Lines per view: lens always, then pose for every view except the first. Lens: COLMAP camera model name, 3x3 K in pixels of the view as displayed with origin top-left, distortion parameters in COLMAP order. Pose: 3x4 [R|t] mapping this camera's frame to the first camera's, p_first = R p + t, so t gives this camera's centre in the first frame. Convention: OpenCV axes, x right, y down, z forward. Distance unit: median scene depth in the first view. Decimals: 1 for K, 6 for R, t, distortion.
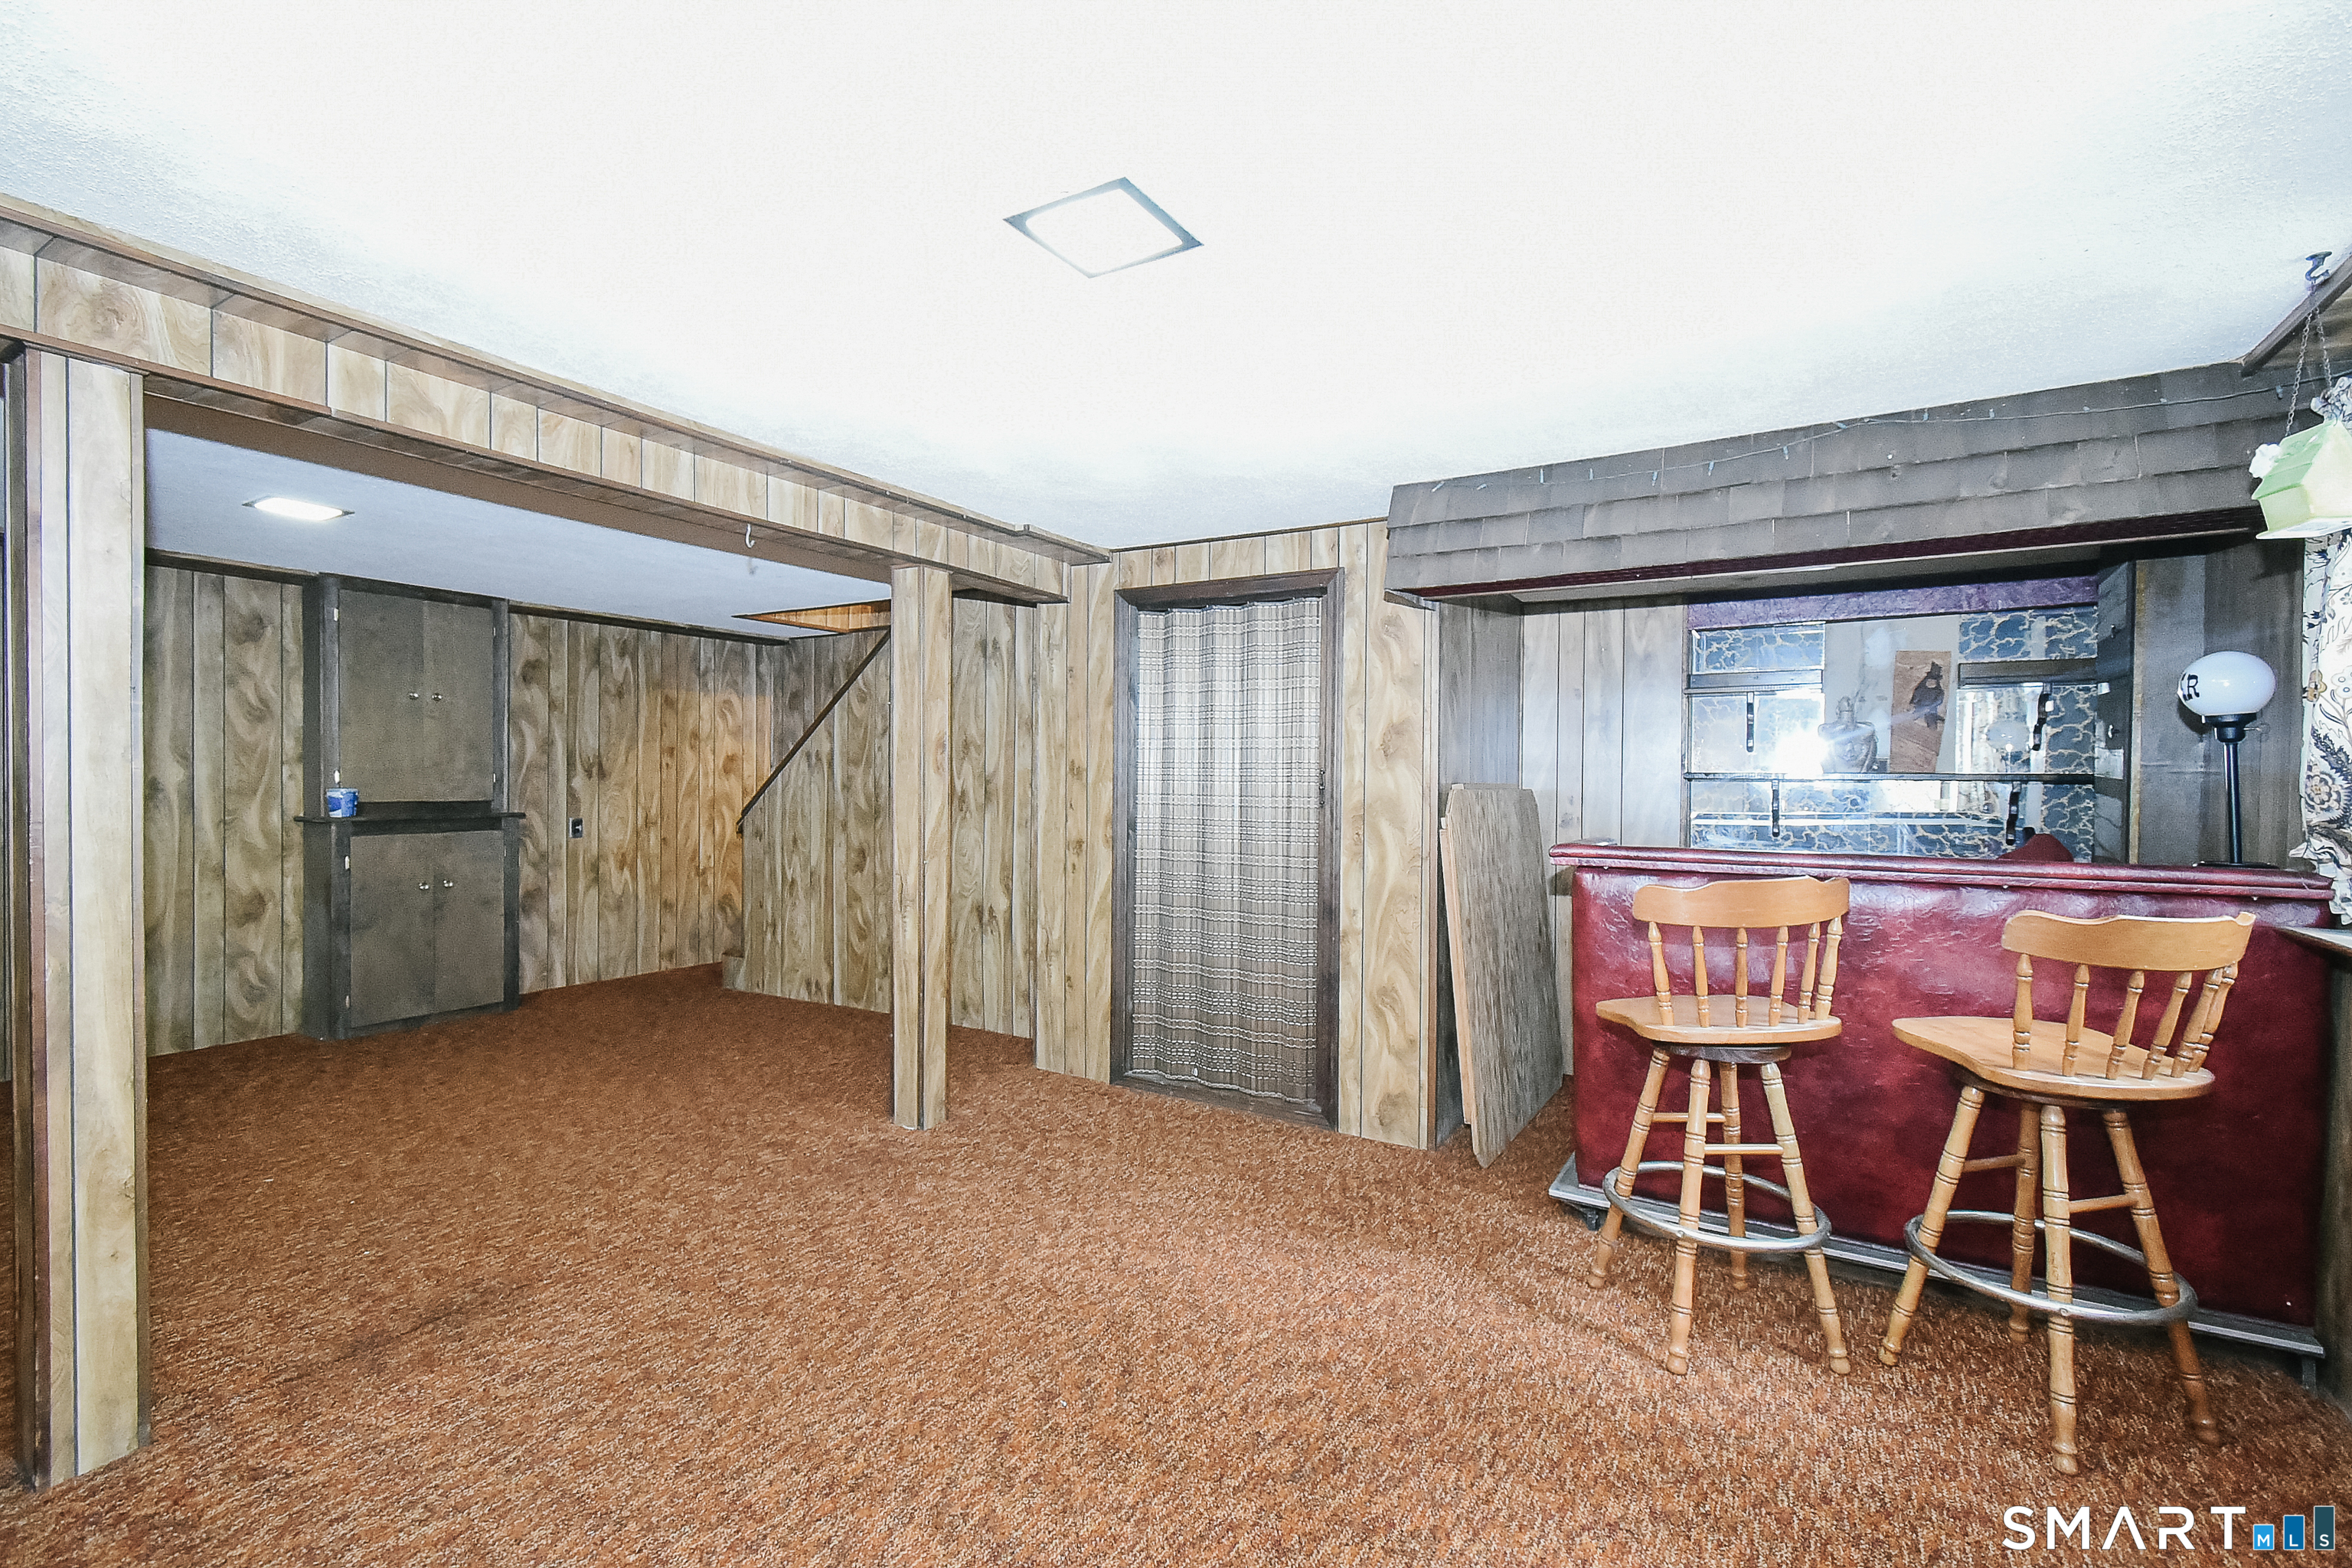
lens RADIAL K [[1008.4, 0, 1172.3], [0, 1008.4, 777.6], [0, 0, 1]] dist [-0.000372, 0.000021]
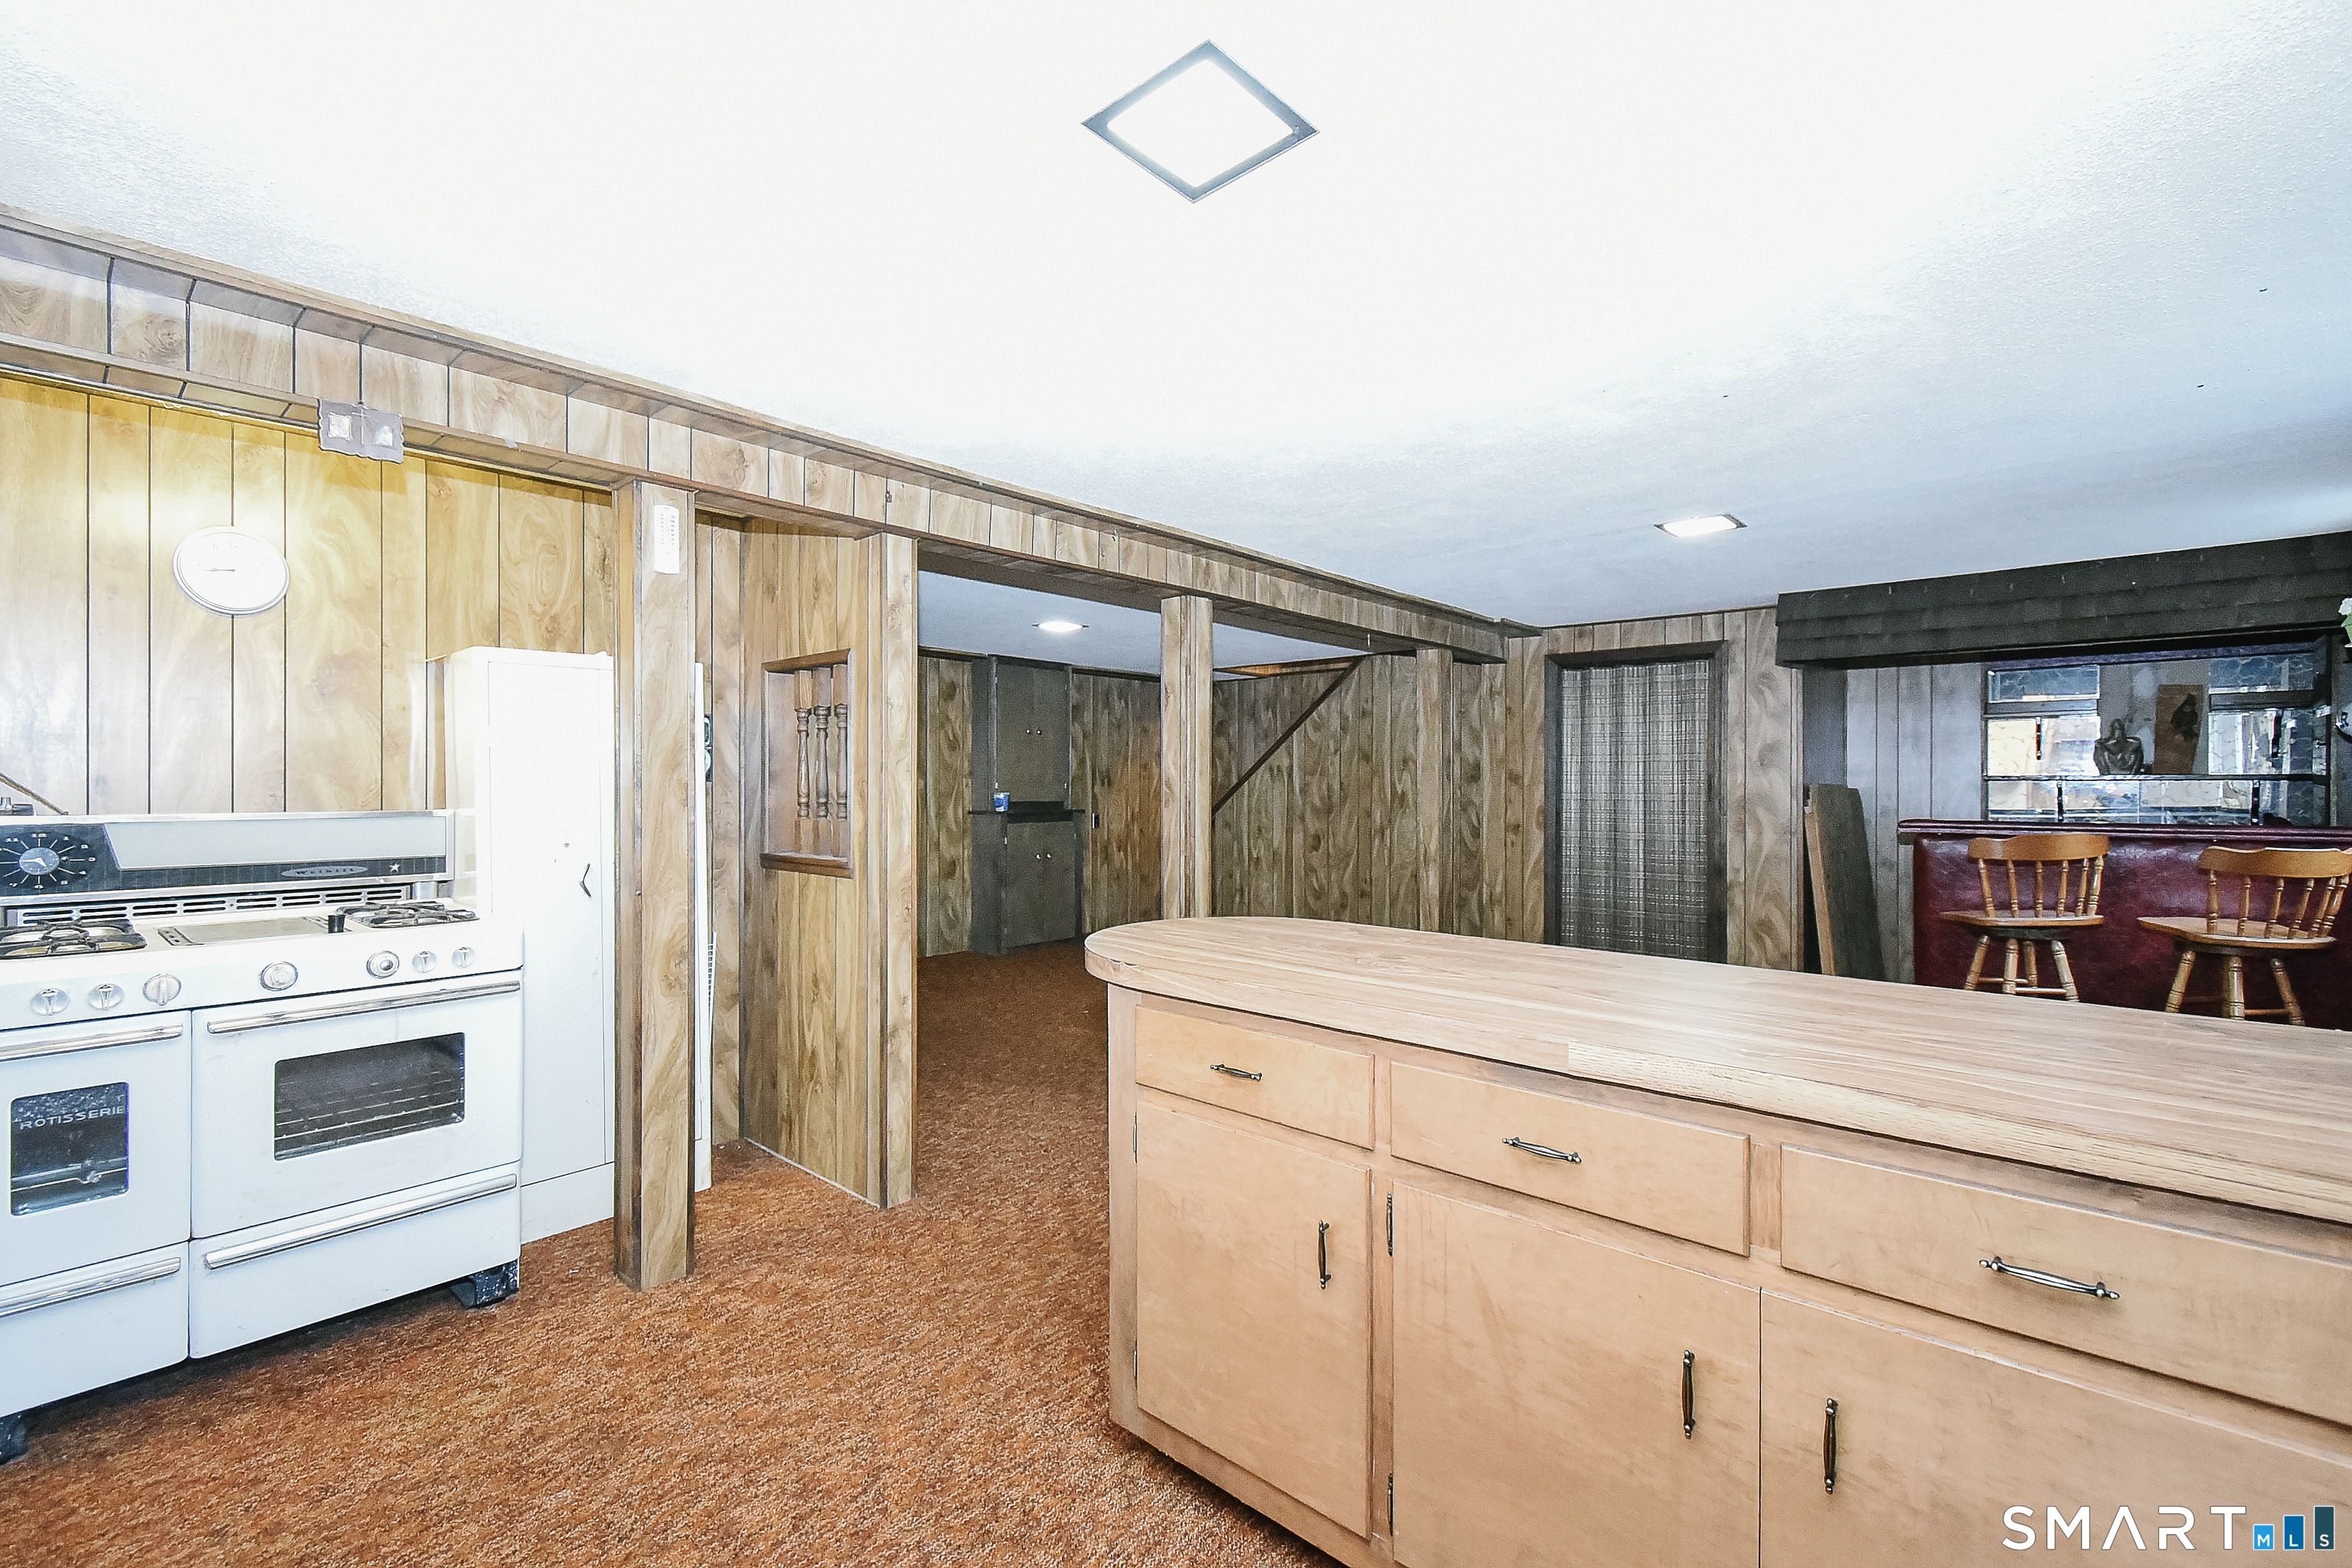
lens RADIAL K [[1008.4, 0, 1180.3], [0, 1008.4, 777.0], [0, 0, 1]] dist [-0.000372, 0.000021]
pose [[0.983784, -0.007627, -0.179193, -0.318324], [0.005853, 0.999928, -0.010430, 0.005114], [0.179260, 0.009212, 0.983759, -0.539552]]
